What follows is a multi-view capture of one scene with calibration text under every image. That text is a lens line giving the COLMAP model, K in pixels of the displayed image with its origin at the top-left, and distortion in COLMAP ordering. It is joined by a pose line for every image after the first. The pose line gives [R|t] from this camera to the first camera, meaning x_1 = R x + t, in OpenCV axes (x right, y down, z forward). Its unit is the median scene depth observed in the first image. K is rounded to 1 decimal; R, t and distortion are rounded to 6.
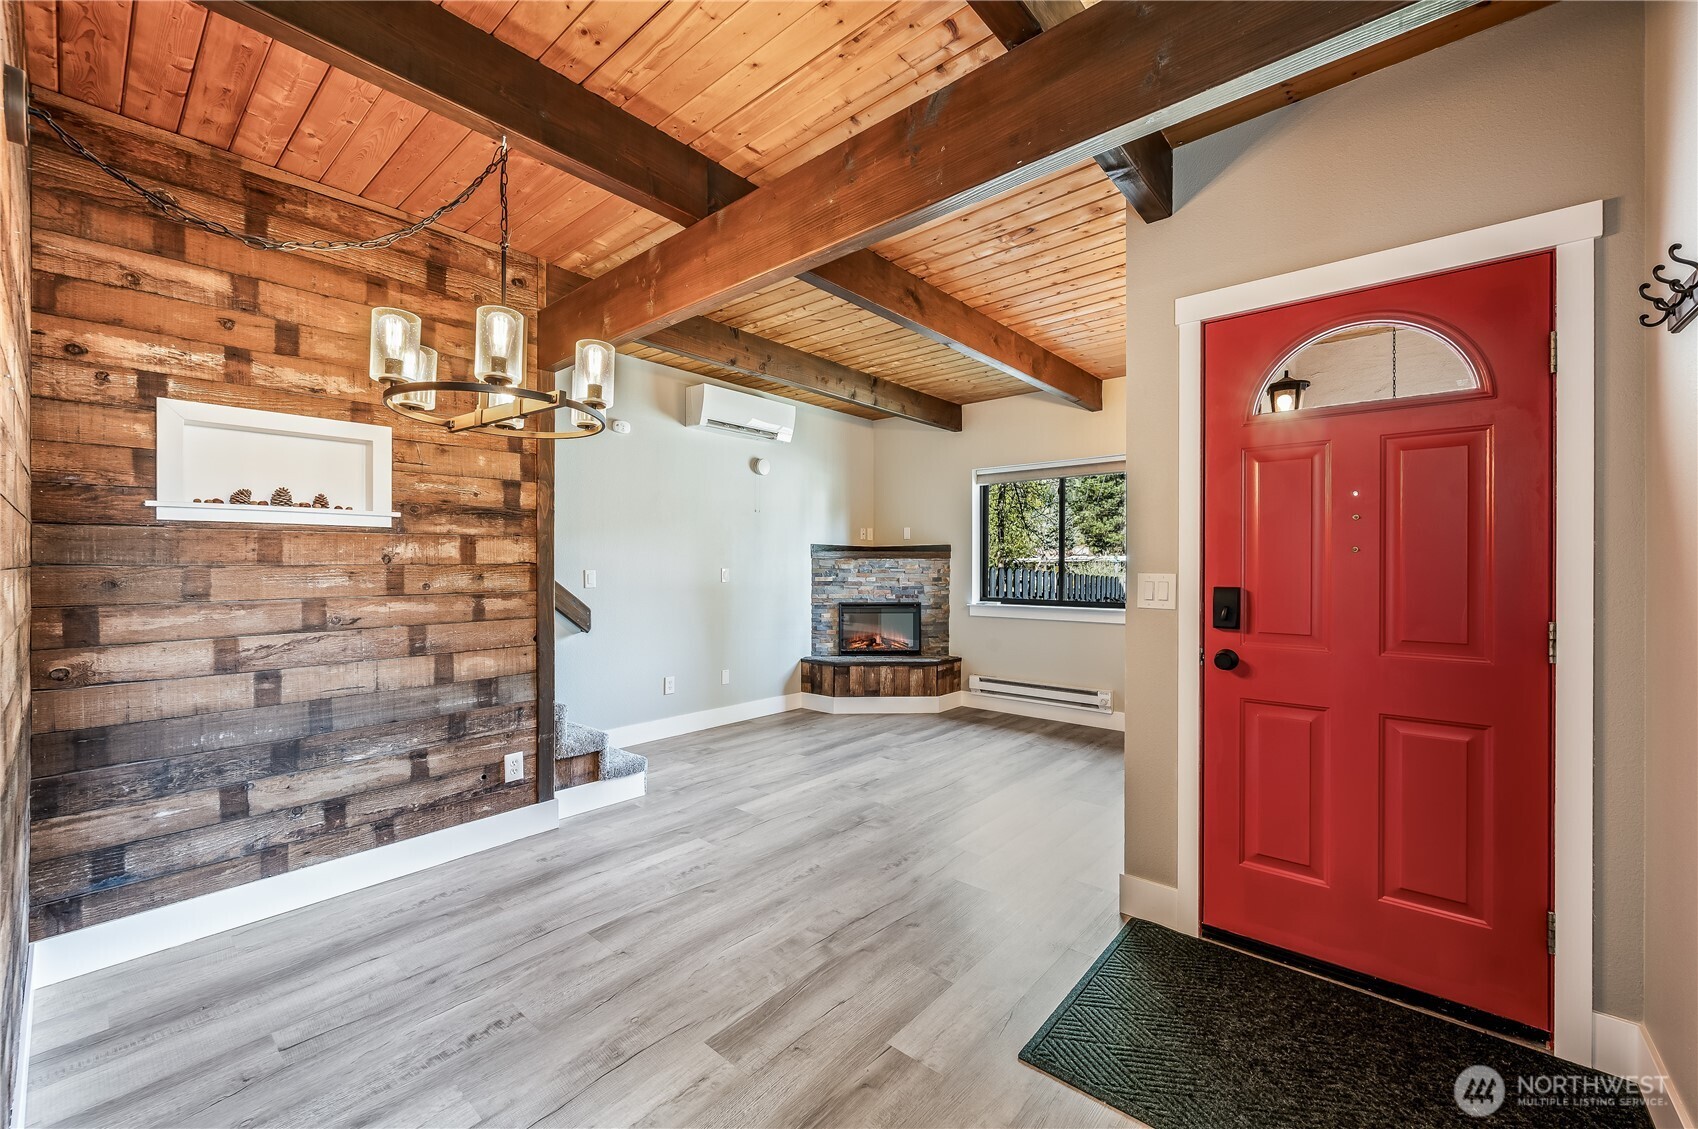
lens RADIAL K [[678.4, 0, 852.4], [0, 678.4, 567.1], [0, 0, 1]] dist [0.001071, 0.000282]
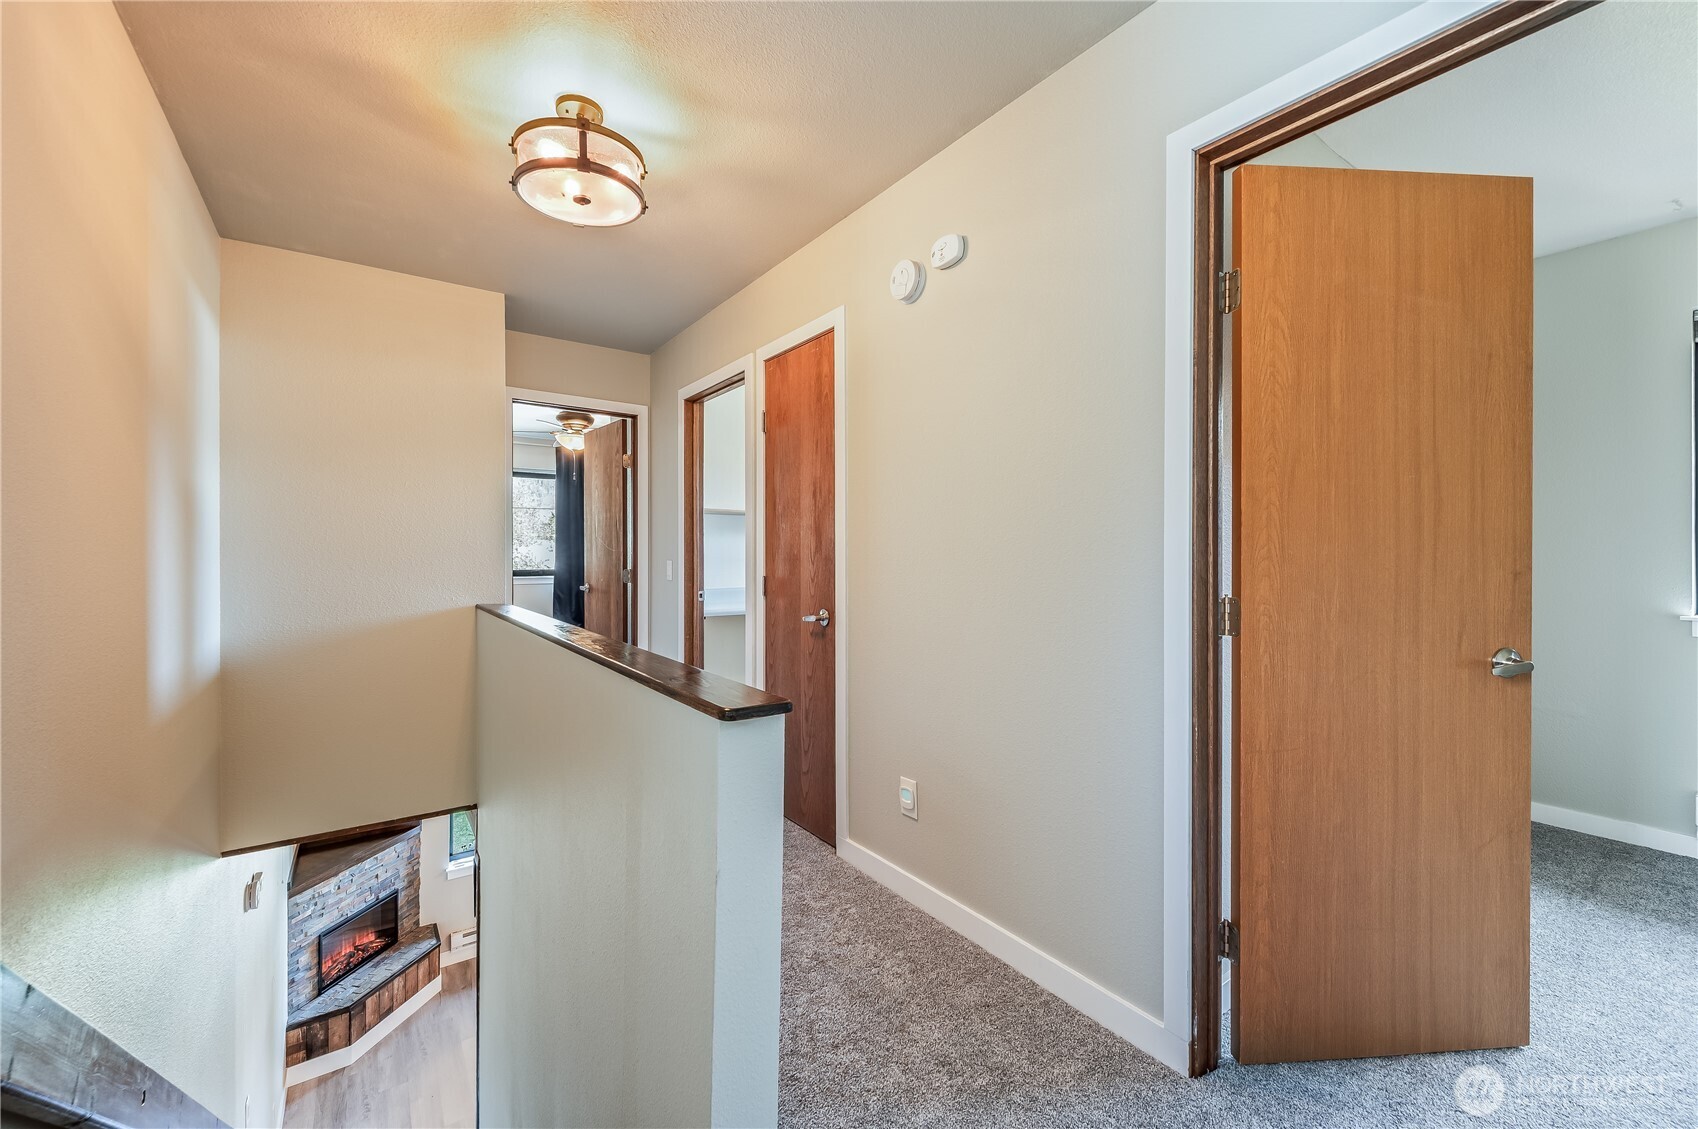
lens RADIAL K [[678.4, 0, 855.2], [0, 678.4, 560.0], [0, 0, 1]] dist [0.001071, 0.000282]
pose [[0.234366, -0.009309, 0.972104, -0.880092], [0.002873, 0.999956, 0.008883, -0.546013], [-0.972144, 0.000711, 0.234383, 0.159414]]
